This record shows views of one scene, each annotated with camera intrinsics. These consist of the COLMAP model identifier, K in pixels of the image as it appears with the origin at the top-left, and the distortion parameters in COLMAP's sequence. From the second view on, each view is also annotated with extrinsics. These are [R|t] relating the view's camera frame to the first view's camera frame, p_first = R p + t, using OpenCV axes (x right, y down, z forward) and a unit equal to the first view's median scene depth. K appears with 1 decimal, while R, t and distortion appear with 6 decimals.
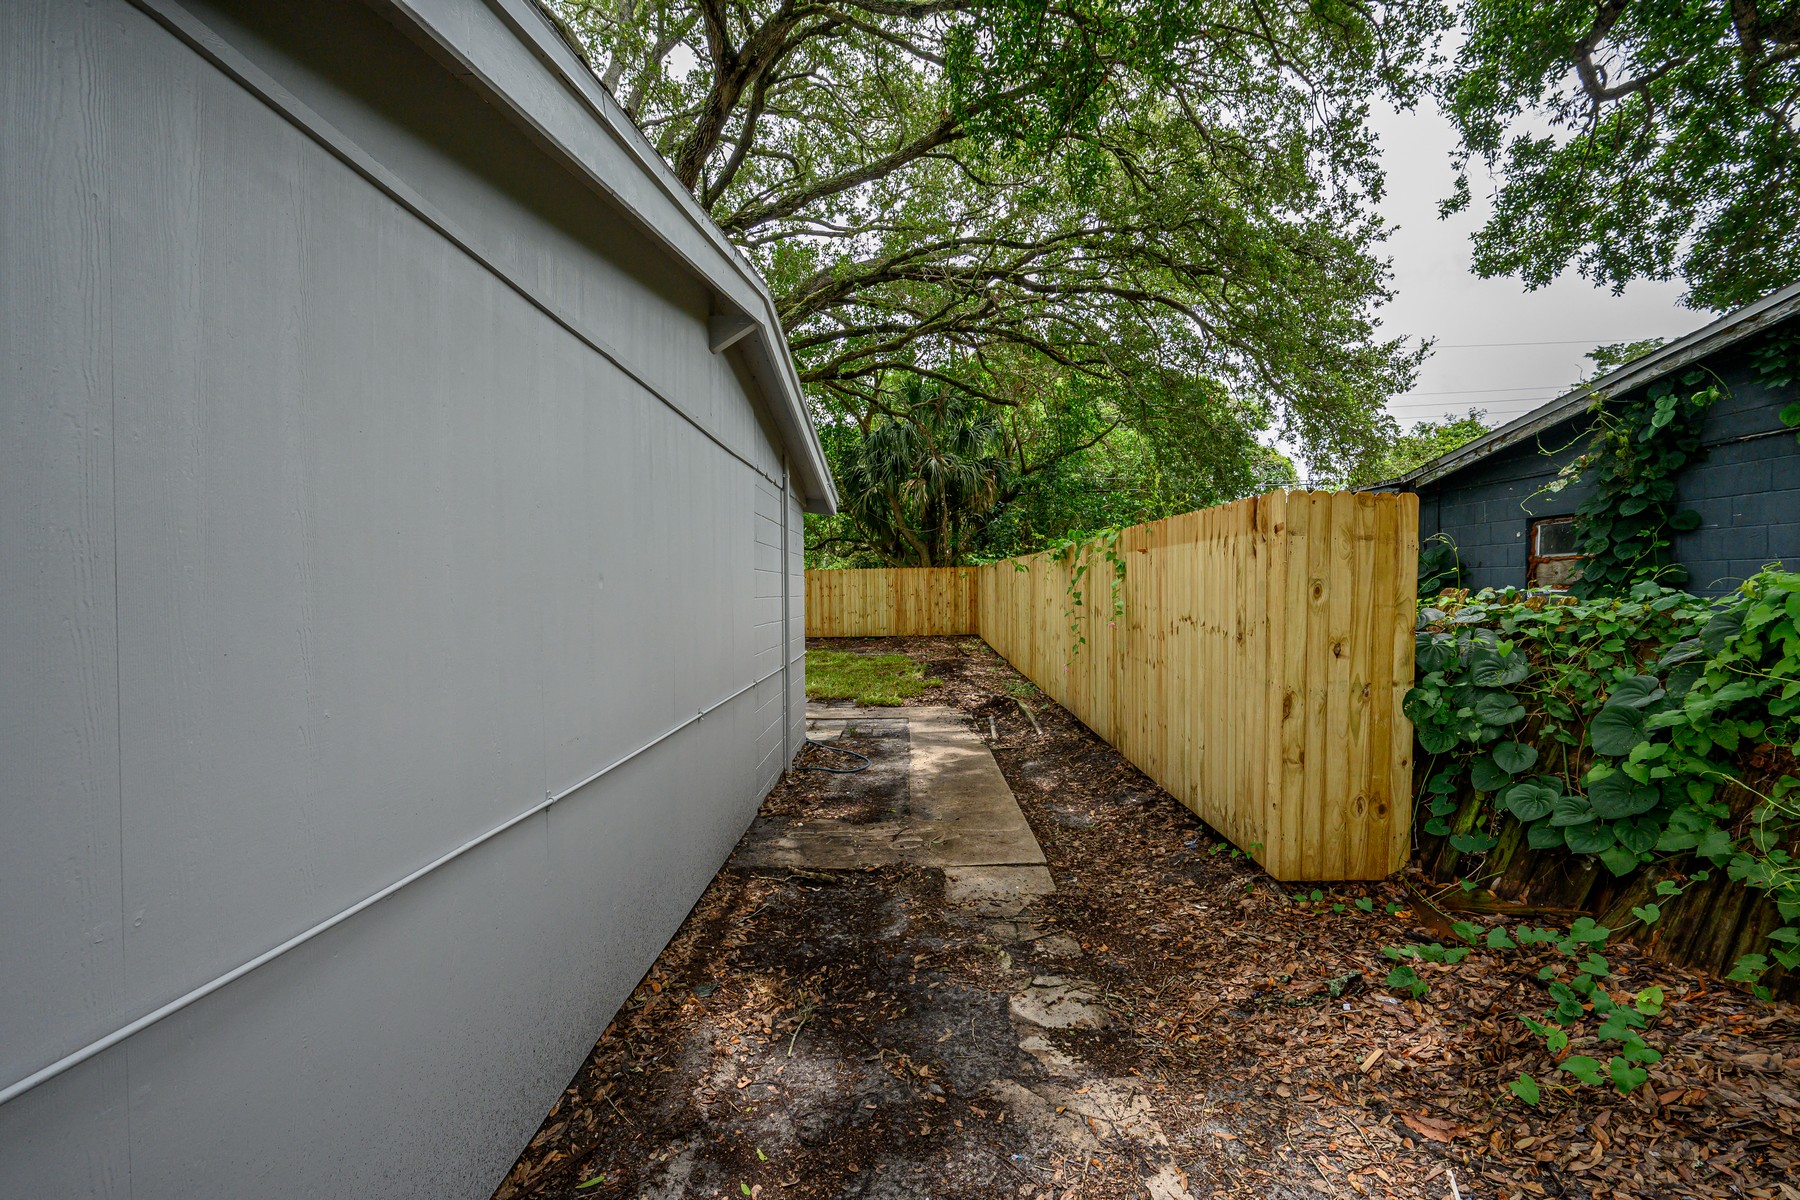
lens RADIAL K [[748.6, 0, 893.8], [0, 748.6, 595.6], [0, 0, 1]] dist [0.001767, 0.000176]
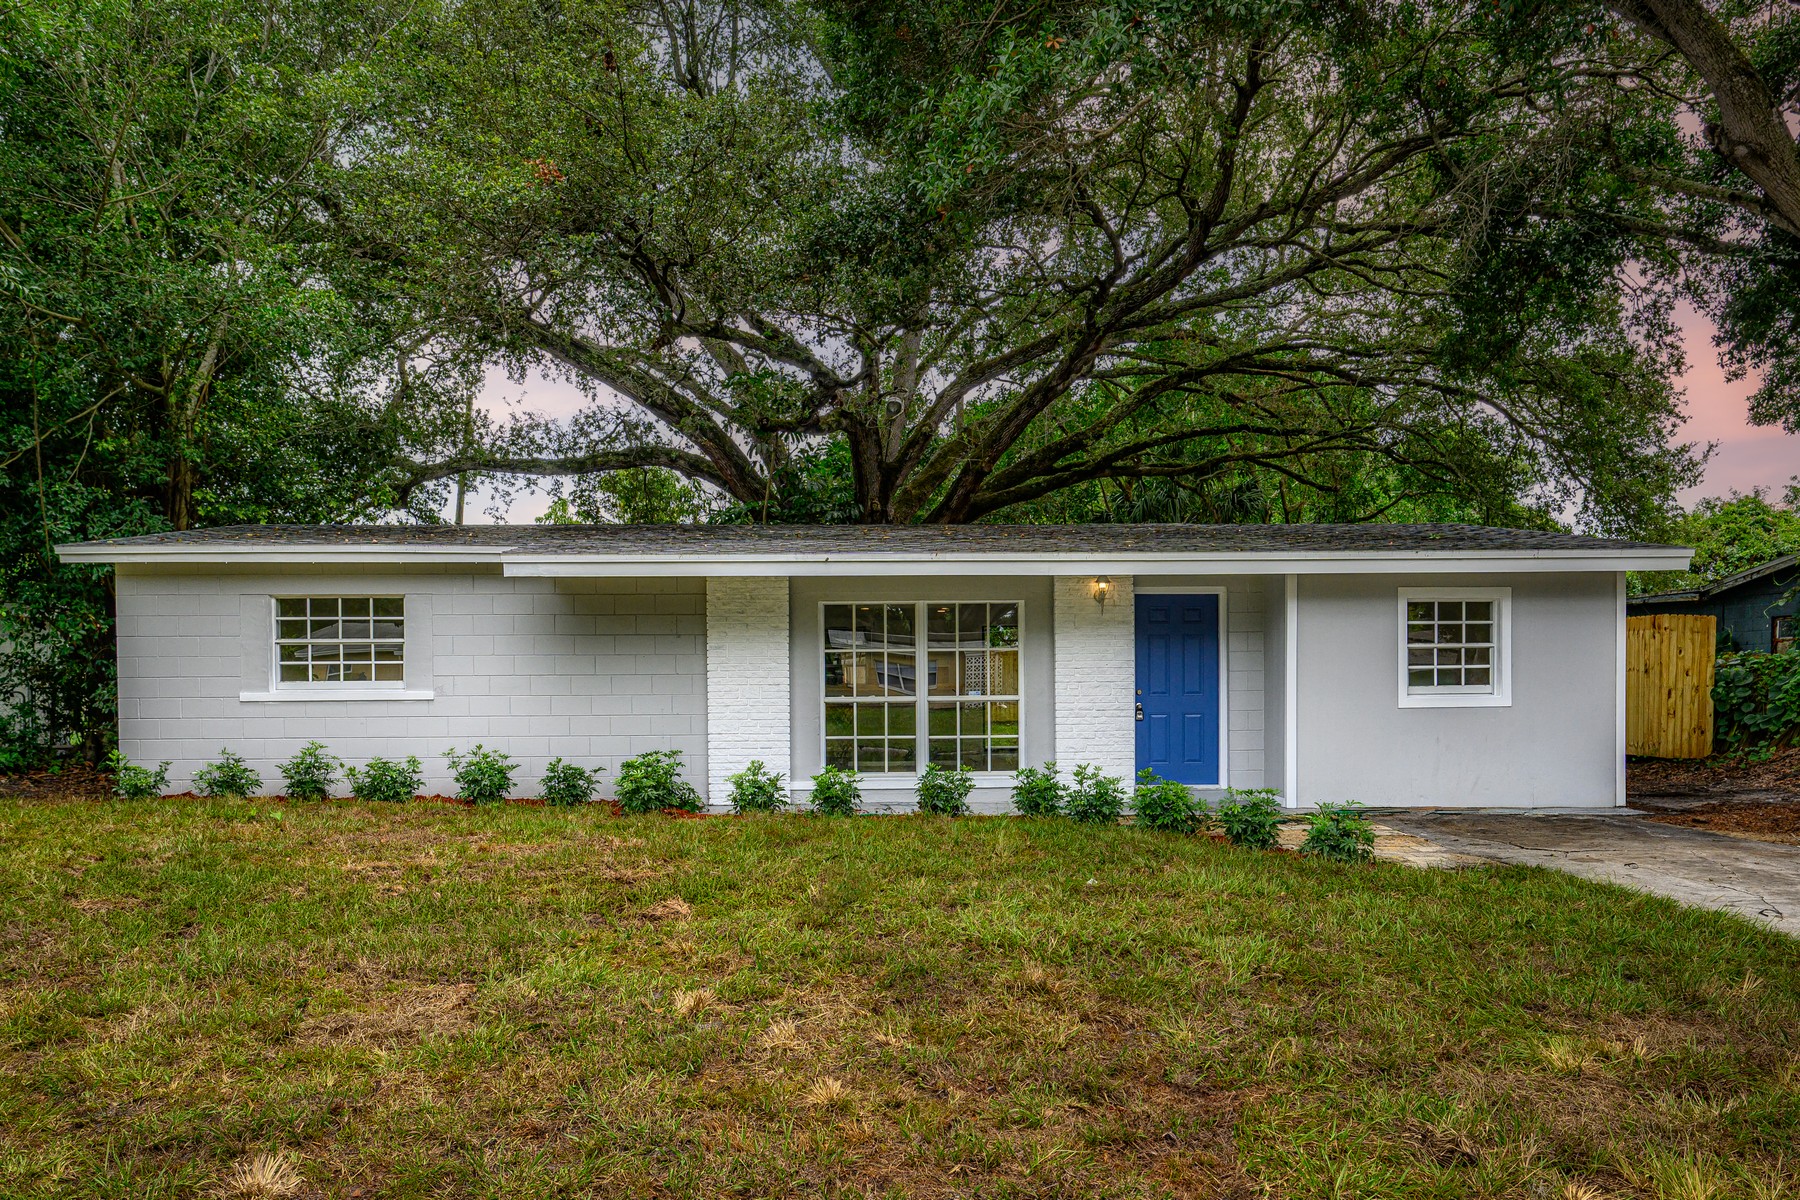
lens RADIAL K [[1182.9, 0, 943.8], [0, 1182.9, 700.8], [0, 0, 1]] dist [-0.004667, -0.001589]
pose [[0.998929, 0.001367, 0.046249, -1.128056], [-0.001701, 0.999973, 0.007174, 0.071598], [-0.046238, -0.007245, 0.998904, -1.546878]]
